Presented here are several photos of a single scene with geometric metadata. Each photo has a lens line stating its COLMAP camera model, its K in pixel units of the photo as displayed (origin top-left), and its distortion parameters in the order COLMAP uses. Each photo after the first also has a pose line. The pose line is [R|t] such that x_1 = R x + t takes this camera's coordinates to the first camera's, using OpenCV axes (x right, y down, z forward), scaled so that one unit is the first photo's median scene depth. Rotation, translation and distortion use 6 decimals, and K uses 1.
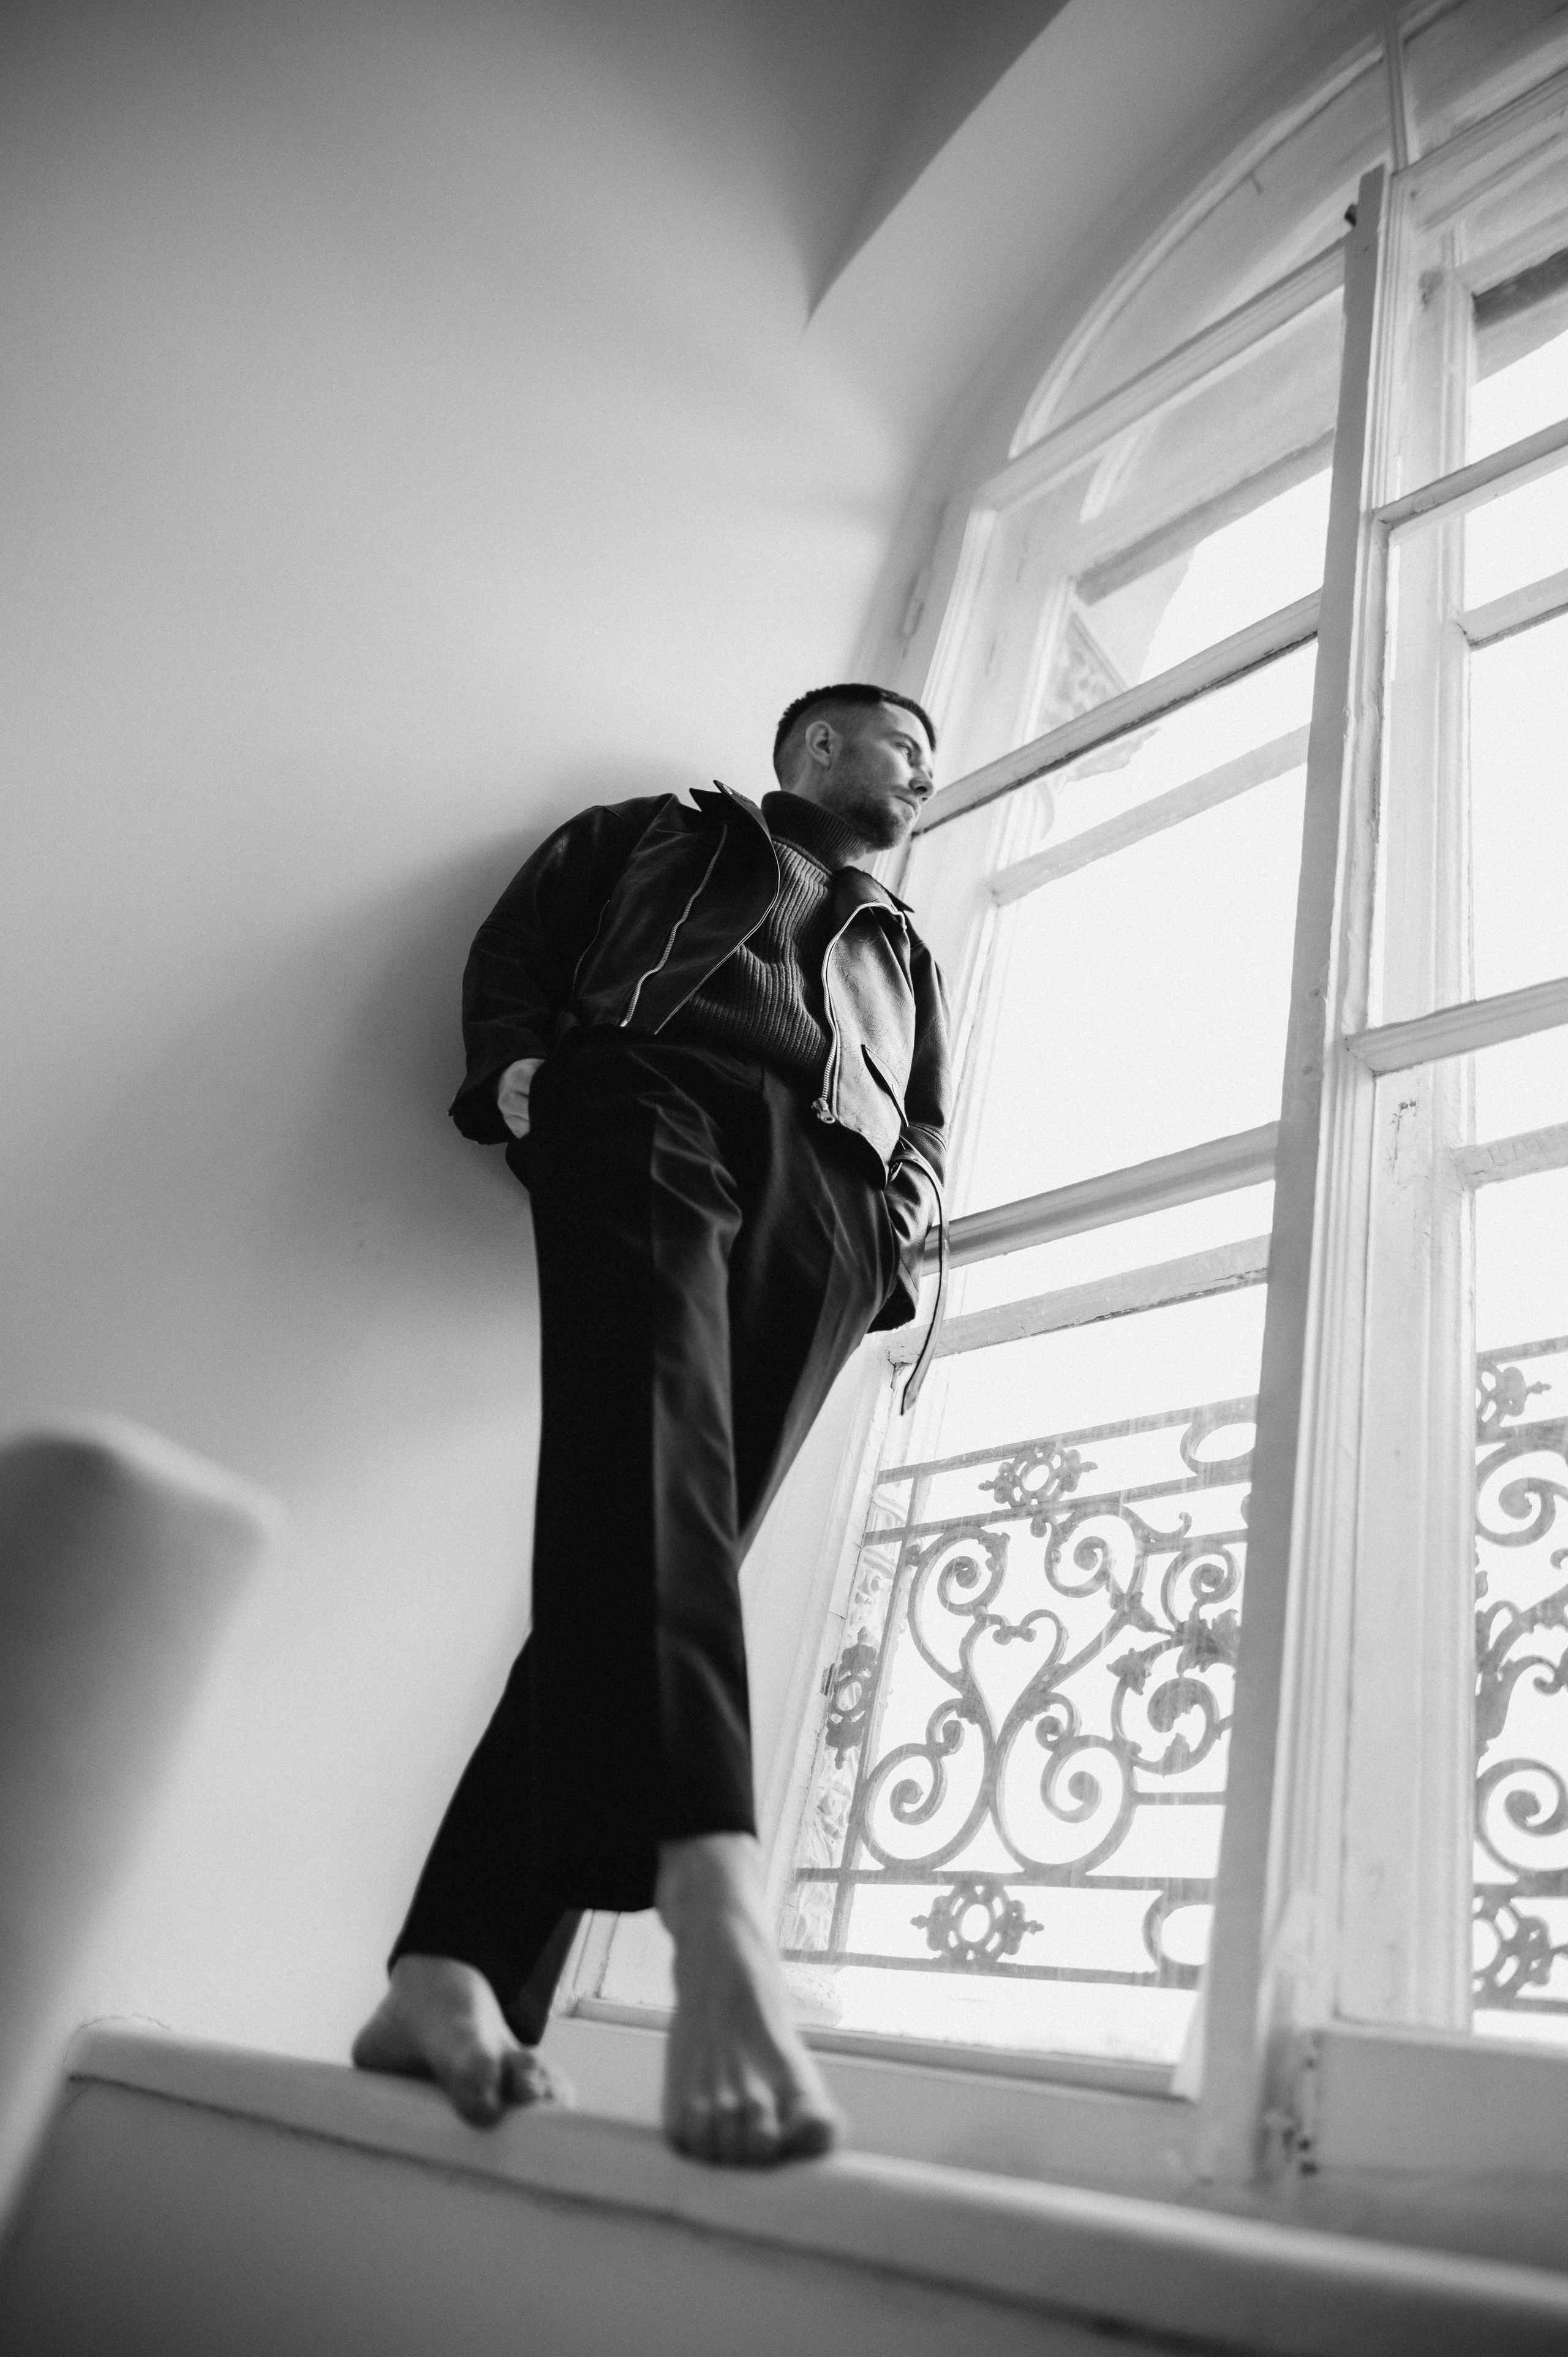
lens RADIAL K [[1674.1, 0, 783.4], [0, 1674.1, 1177.4], [0, 0, 1]] dist [0.039796, -0.003789]
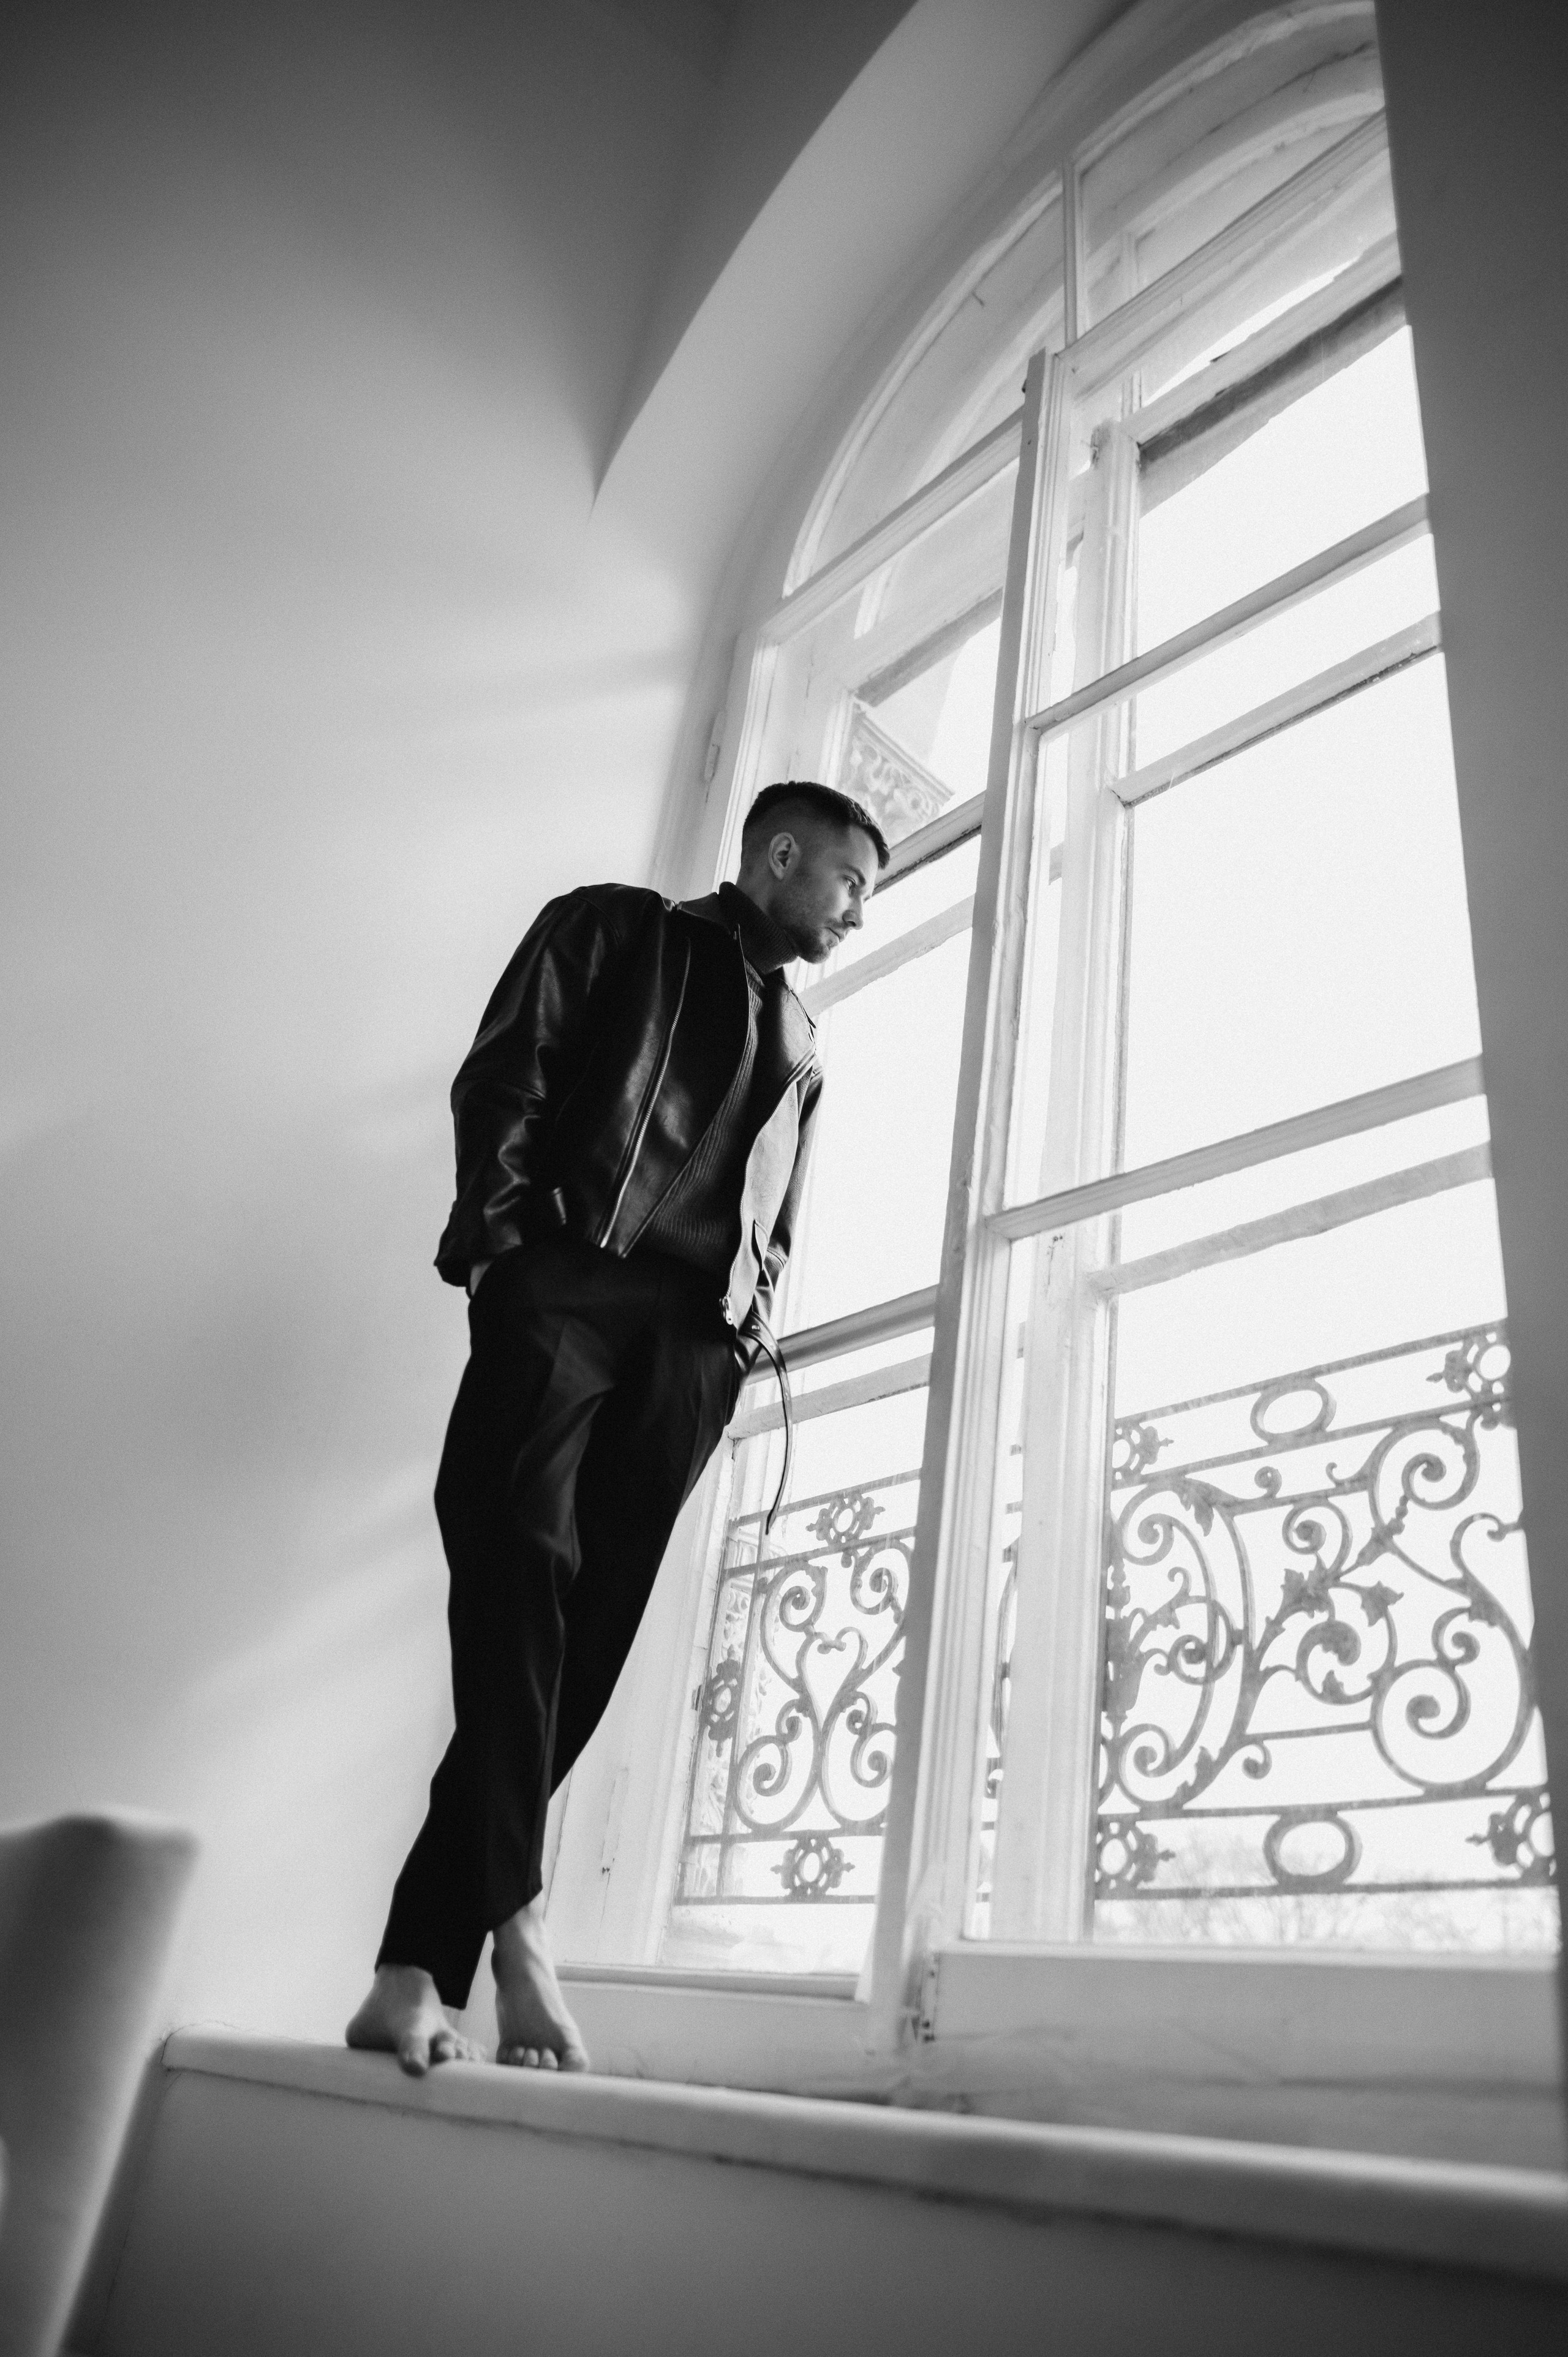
lens RADIAL K [[1674.1, 0, 780.1], [0, 1674.1, 1173.3], [0, 0, 1]] dist [0.039796, -0.003789]
pose [[0.991754, -0.127425, -0.013666, 0.168770], [0.128097, 0.988868, 0.075699, -0.213151], [0.003868, -0.076825, 0.997037, -0.310268]]
